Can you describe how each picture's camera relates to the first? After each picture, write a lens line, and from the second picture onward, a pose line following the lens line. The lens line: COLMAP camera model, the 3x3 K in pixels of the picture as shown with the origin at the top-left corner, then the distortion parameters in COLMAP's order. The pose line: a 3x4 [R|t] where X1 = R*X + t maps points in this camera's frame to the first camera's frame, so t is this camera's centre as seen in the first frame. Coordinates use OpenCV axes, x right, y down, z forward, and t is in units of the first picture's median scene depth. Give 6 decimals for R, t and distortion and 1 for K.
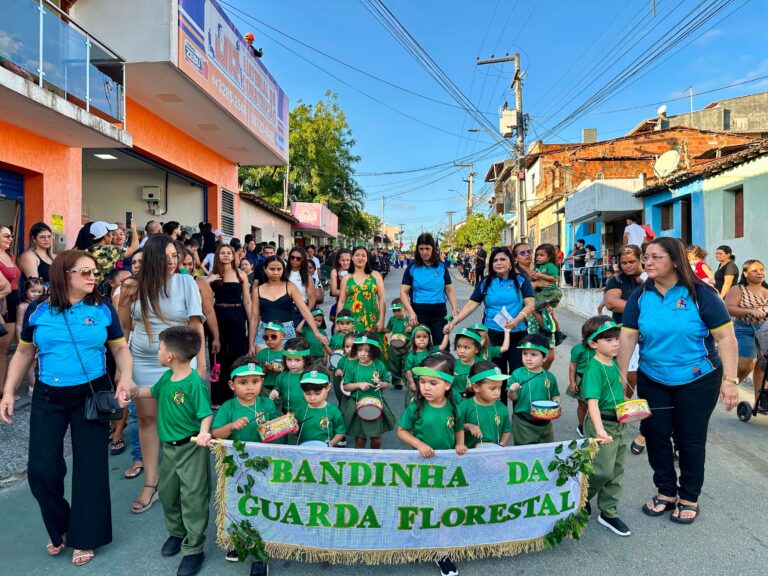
lens RADIAL K [[544.9, 0, 384.0], [0, 544.9, 288.0], [0, 0, 1]] dist [0.136567, -0.203580]
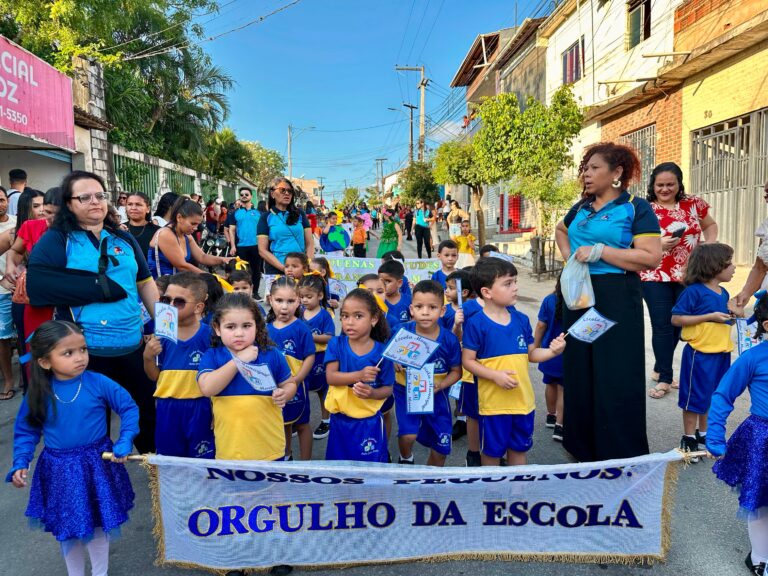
lens RADIAL K [[544.9, 0, 384.0], [0, 544.9, 288.0], [0, 0, 1]] dist [0.136567, -0.203580]
pose [[0.990263, -0.032502, 0.135359, 0.038980], [0.022473, 0.996933, 0.074970, -0.039159], [-0.137381, -0.071198, 0.987956, 0.713822]]
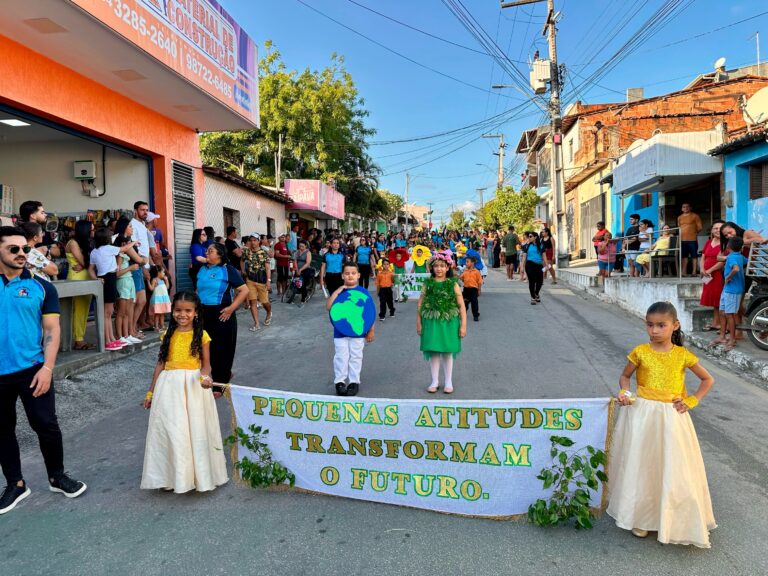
lens RADIAL K [[548.3, 0, 389.0], [0, 548.3, 285.0], [0, 0, 1]] dist [0.140578, -0.183100]
pose [[0.998495, -0.018782, -0.051530, 0.031324], [0.020235, 0.999408, 0.027835, -0.011099], [0.050977, -0.028836, 0.998283, 0.124509]]
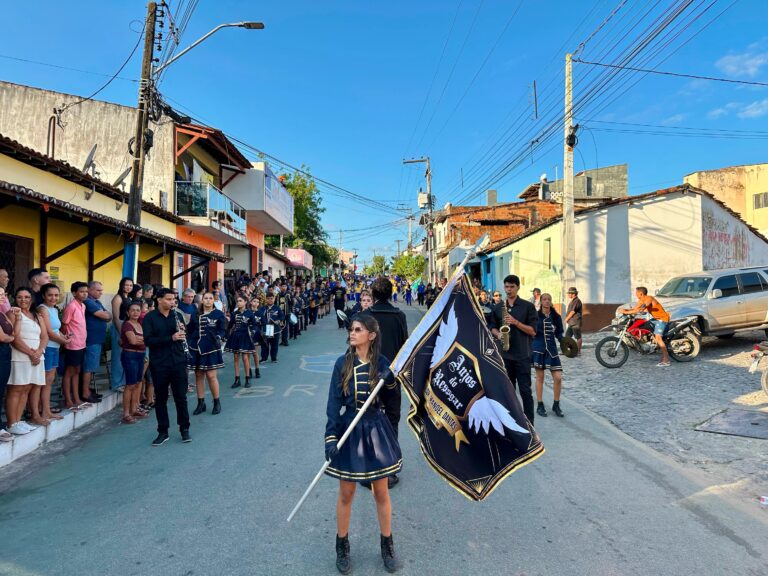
lens RADIAL K [[548.3, 0, 389.0], [0, 548.3, 285.0], [0, 0, 1]] dist [0.140578, -0.183100]
pose [[0.995687, 0.003757, 0.092702, -0.017184], [0.000245, 0.999070, -0.043128, 0.012650], [-0.092778, 0.042965, 0.994759, -0.514012]]
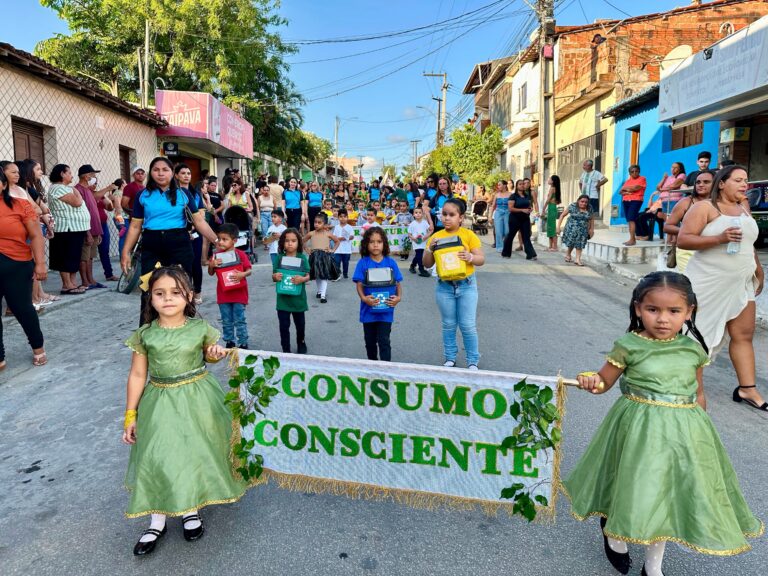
lens RADIAL K [[548.3, 0, 389.0], [0, 548.3, 285.0], [0, 0, 1]] dist [0.140578, -0.183100]
pose [[0.996923, -0.011349, 0.077562, 0.023152], [0.002870, 0.994086, 0.108560, -0.016218], [-0.078335, -0.108004, 0.991059, 0.340632]]
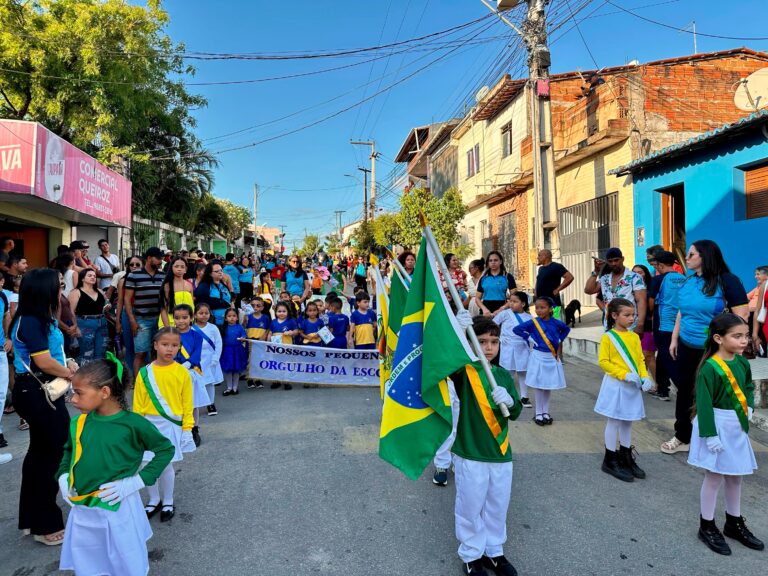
lens RADIAL K [[543.0, 0, 387.4], [0, 543.0, 281.3], [0, 0, 1]] dist [0.151851, -0.197924]
pose [[0.976083, -0.011519, 0.217092, 0.023863], [0.016091, 0.999684, -0.019303, -0.036968], [-0.216801, 0.022334, 0.975960, 0.531399]]
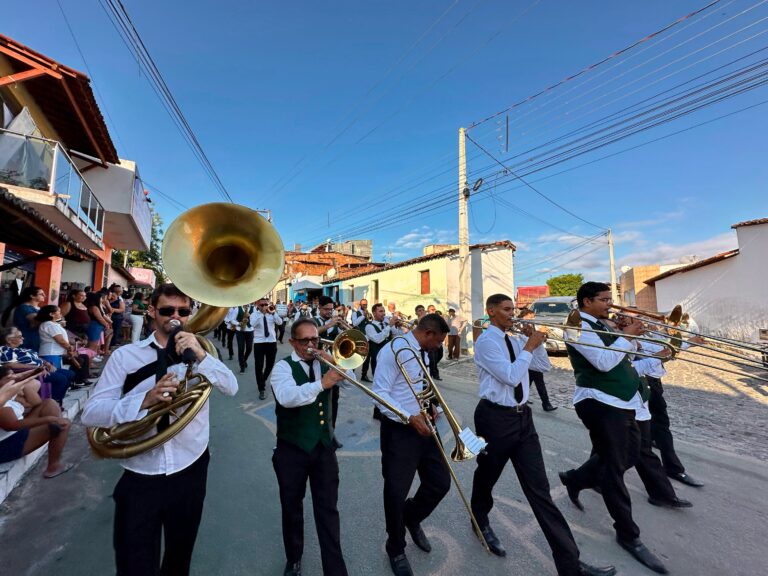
lens RADIAL K [[309.3, 0, 387.0], [0, 309.3, 285.2], [0, 0, 1]] dist [-0.000109, 0.004120]
pose [[0.791051, 0.065360, 0.608249, -0.104661], [0.003136, 0.993830, -0.110871, 0.003282], [-0.611743, 0.089613, 0.785965, -0.190184]]
